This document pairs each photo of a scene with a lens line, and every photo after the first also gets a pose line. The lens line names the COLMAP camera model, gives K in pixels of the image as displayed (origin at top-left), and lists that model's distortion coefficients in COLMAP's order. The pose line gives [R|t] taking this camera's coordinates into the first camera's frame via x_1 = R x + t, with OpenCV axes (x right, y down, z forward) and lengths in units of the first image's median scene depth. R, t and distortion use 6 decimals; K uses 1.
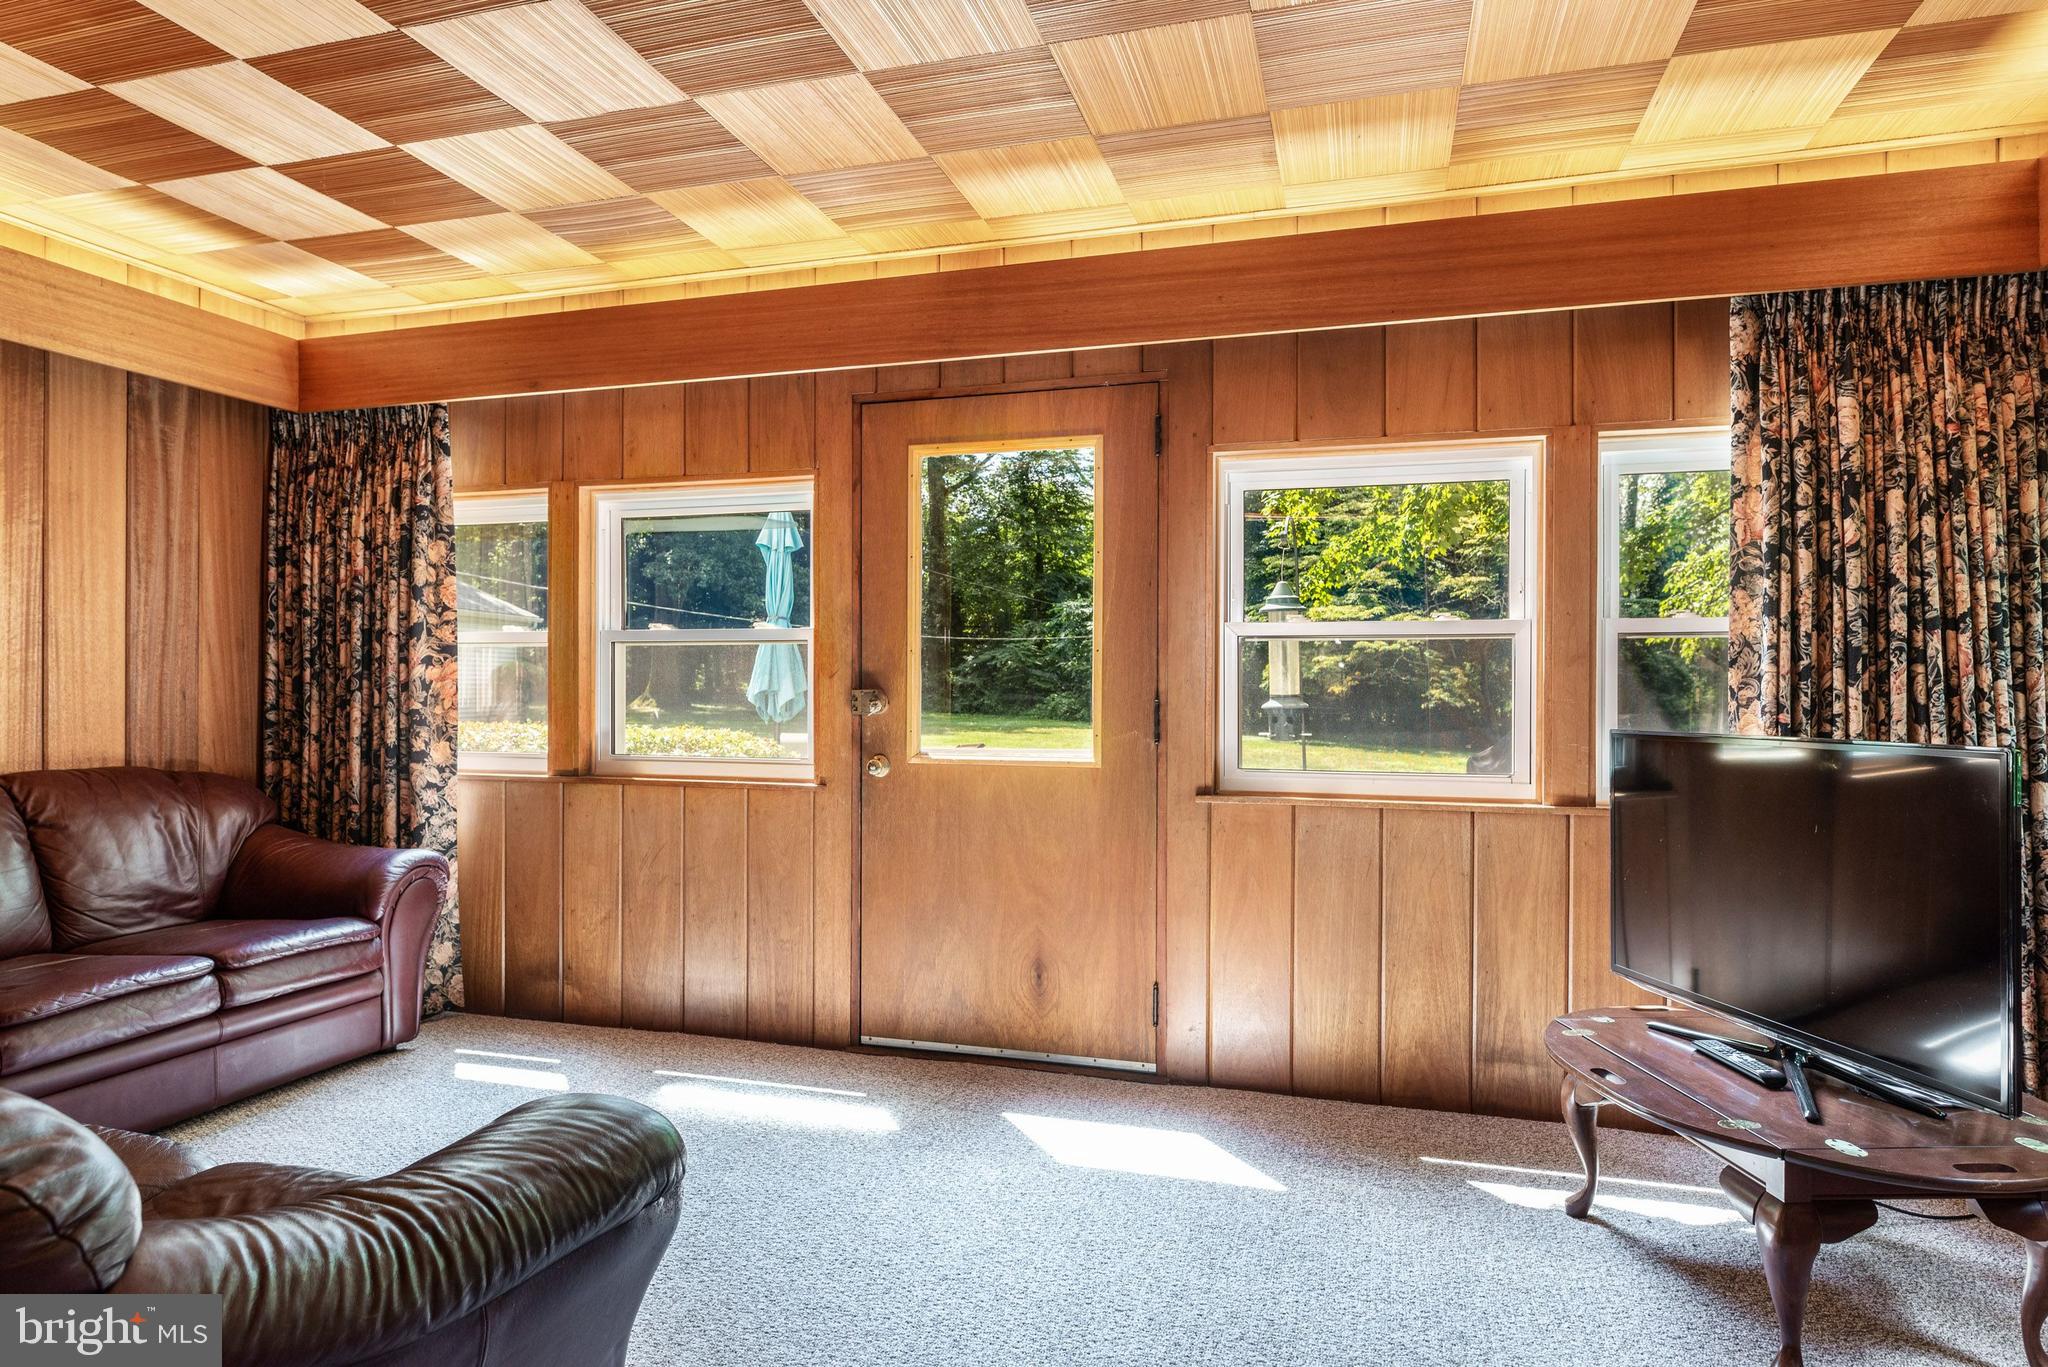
lens RADIAL K [[1179.2, 0, 1016.8], [0, 1179.2, 687.6], [0, 0, 1]] dist [-0.001239, -0.000299]
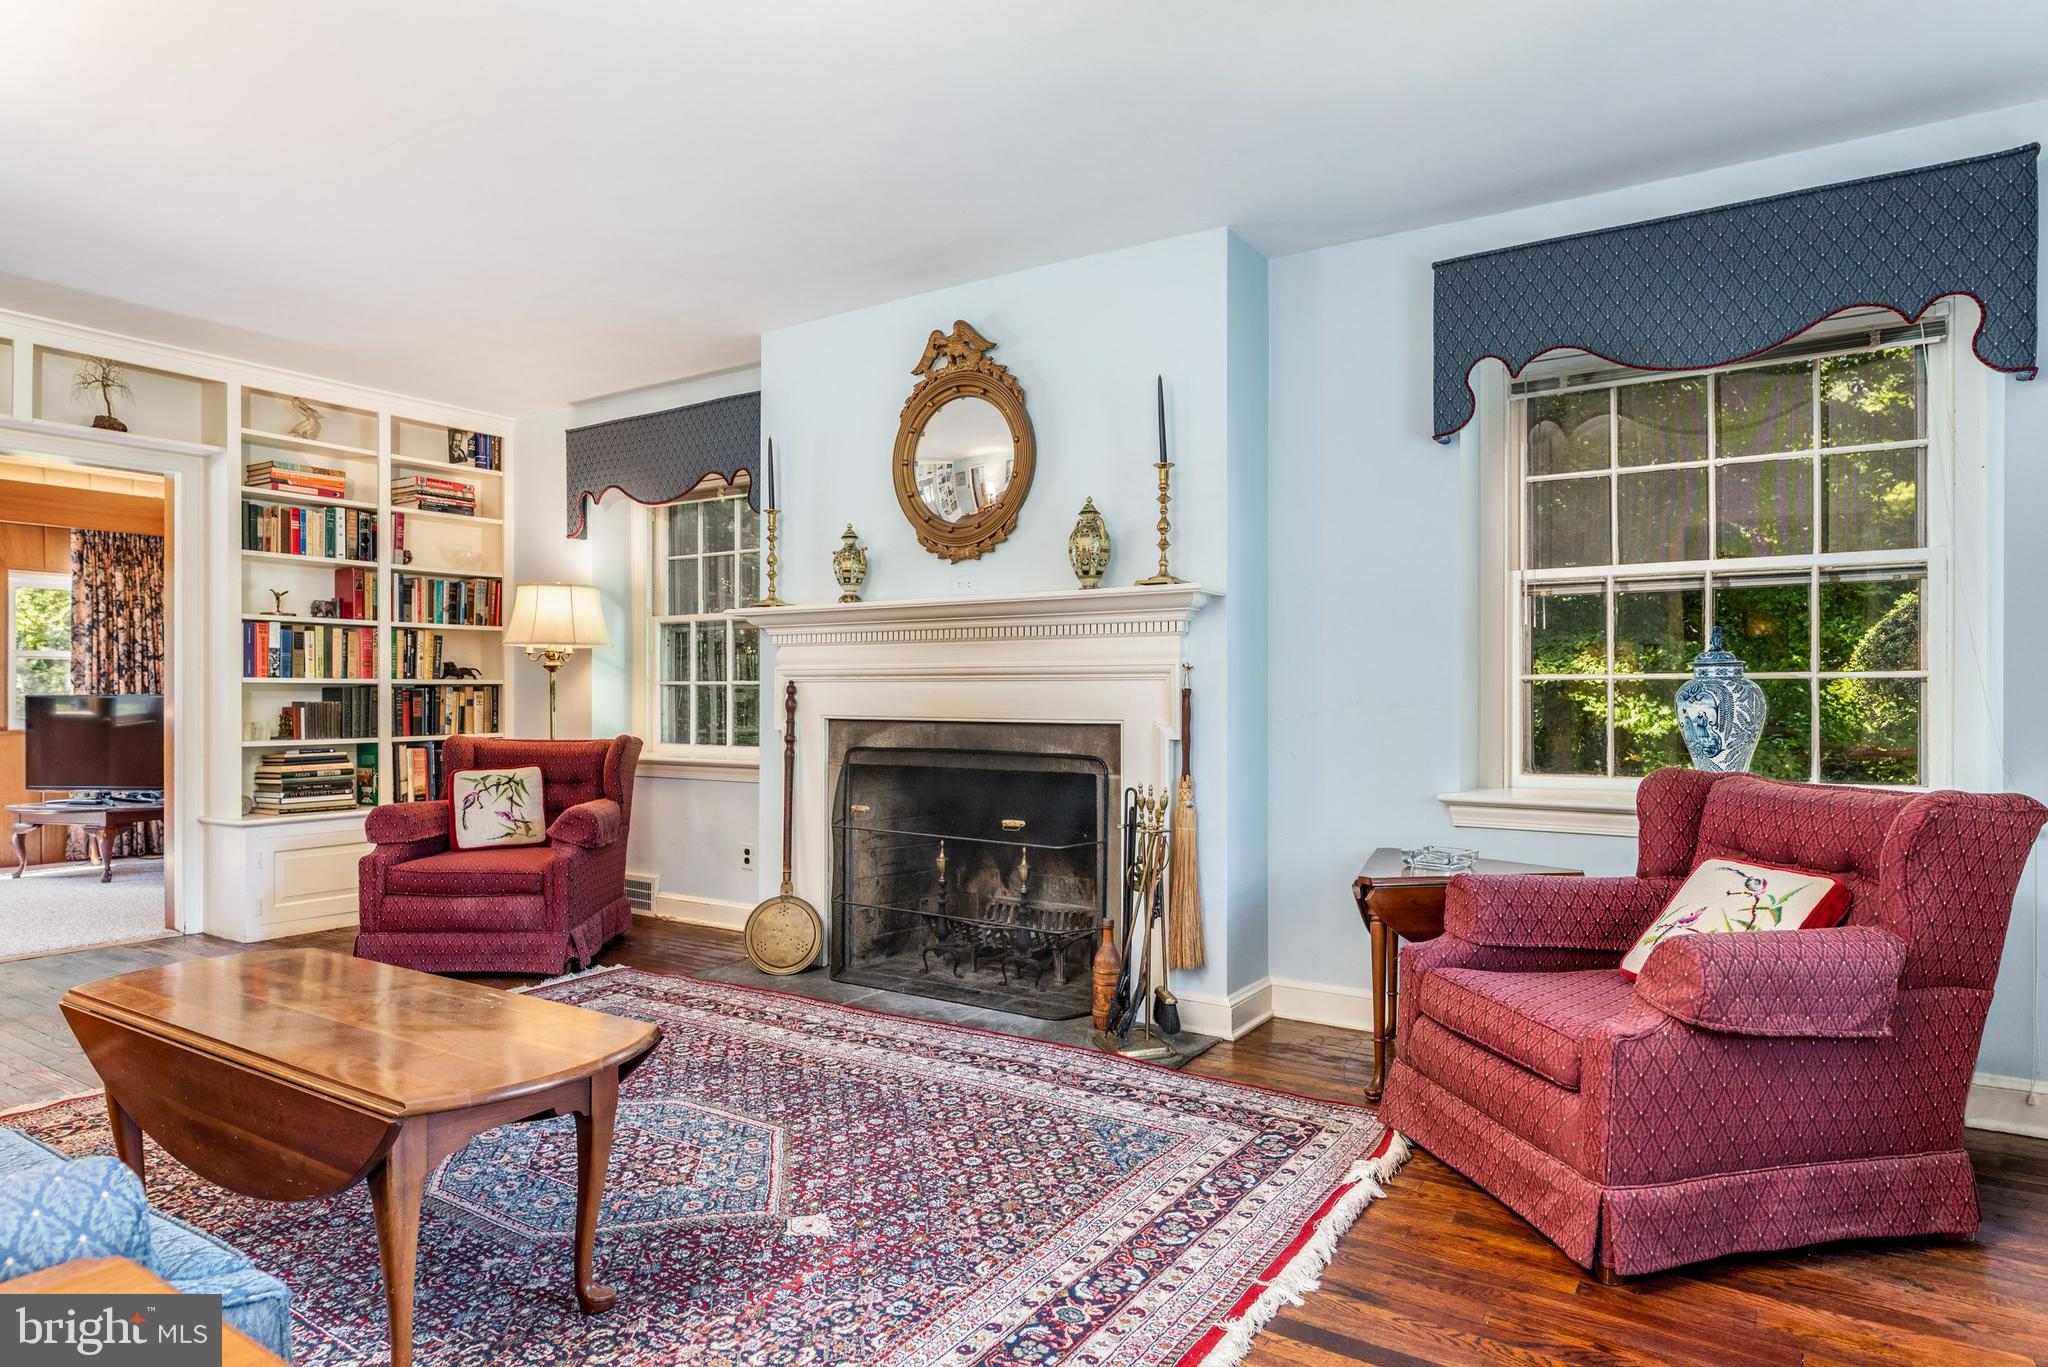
lens RADIAL K [[1179.2, 0, 1030.2], [0, 1179.2, 686.5], [0, 0, 1]] dist [-0.001239, -0.000299]
pose [[0.275495, 0.000378, 0.961302, -1.311249], [0.004716, 0.999987, -0.001745, 0.029272], [-0.961291, 0.005014, 0.275490, -1.744711]]
